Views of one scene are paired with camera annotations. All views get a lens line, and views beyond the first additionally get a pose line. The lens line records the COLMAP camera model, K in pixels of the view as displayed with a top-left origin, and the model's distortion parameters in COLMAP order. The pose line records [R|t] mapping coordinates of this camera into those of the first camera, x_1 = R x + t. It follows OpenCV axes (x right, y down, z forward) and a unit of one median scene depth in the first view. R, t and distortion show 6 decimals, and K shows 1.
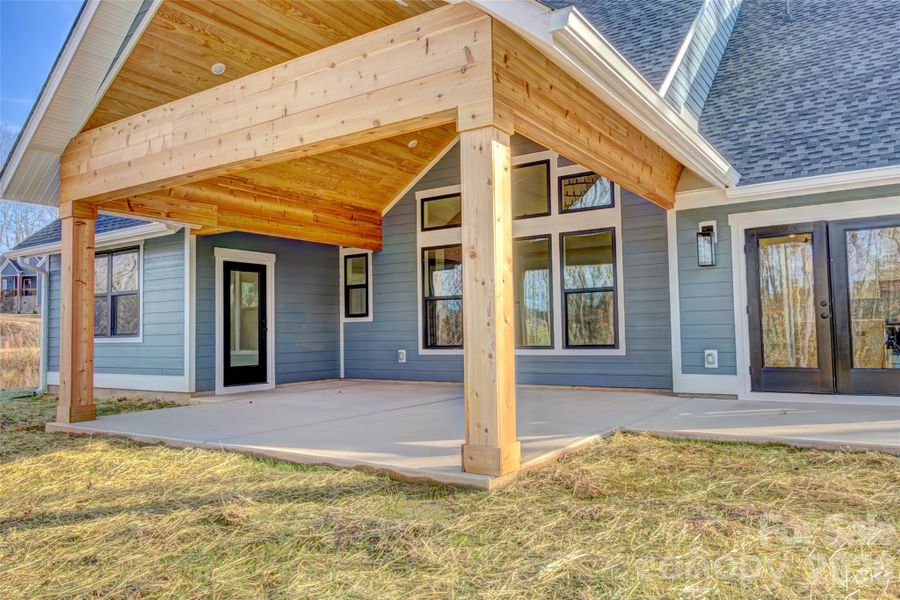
lens RADIAL K [[662.9, 0, 445.1], [0, 662.9, 301.1], [0, 0, 1]] dist [0.004340, 0.004194]
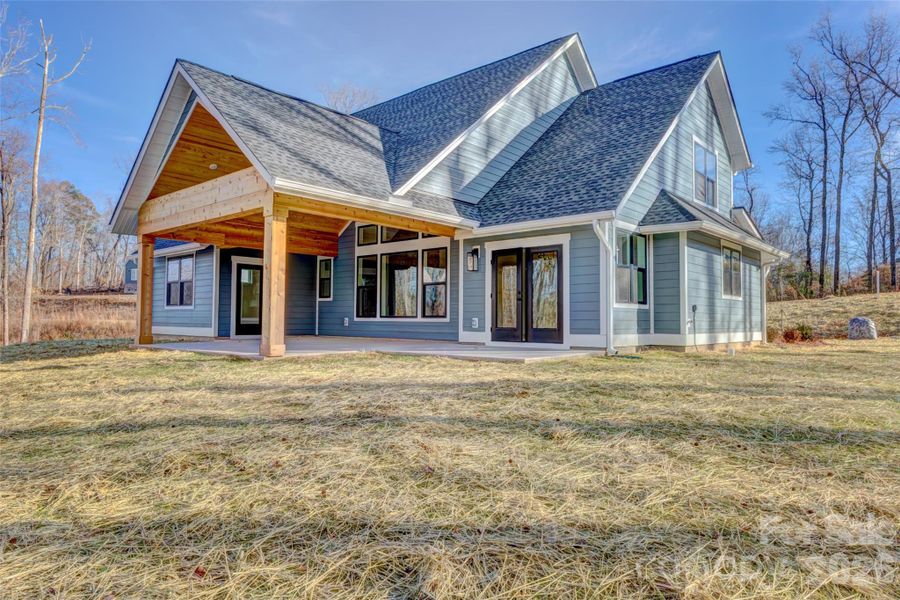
lens RADIAL K [[578.8, 0, 450.0], [0, 578.8, 300.0], [0, 0, 1]] dist [0.001504, 0.000282]
pose [[0.990731, 0.020261, -0.134316, 0.470775], [-0.018288, 0.999706, 0.015908, 0.001454], [0.134599, -0.013304, 0.990811, -0.481334]]
